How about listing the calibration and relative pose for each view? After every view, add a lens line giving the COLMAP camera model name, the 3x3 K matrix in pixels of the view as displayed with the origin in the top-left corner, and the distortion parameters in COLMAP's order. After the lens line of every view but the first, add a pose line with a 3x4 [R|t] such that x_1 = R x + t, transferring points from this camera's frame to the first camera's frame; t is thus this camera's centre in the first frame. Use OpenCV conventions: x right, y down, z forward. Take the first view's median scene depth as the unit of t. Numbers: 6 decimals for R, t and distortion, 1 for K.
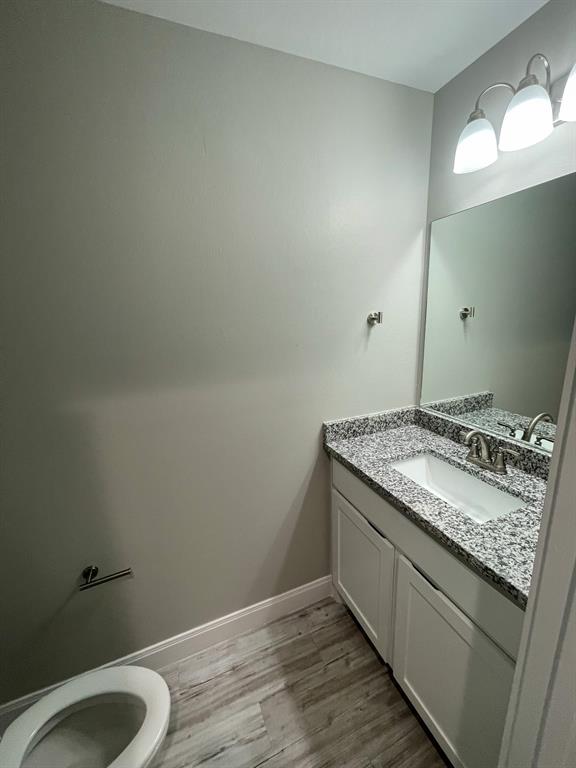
lens RADIAL K [[307.8, 0, 285.7], [0, 307.8, 382.0], [0, 0, 1]] dist [-0.003801, 0.000405]
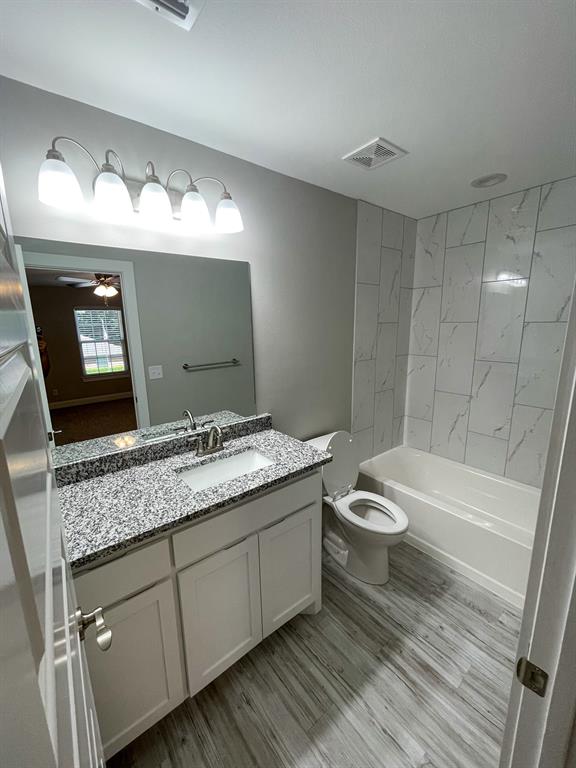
lens RADIAL K [[307.8, 0, 284.7], [0, 307.8, 382.4], [0, 0, 1]] dist [-0.003801, 0.000405]
pose [[-0.268343, -0.131496, 0.954307, -0.675842], [0.275438, 0.938809, 0.206811, -0.201232], [-0.923107, 0.318348, -0.215704, 0.842753]]
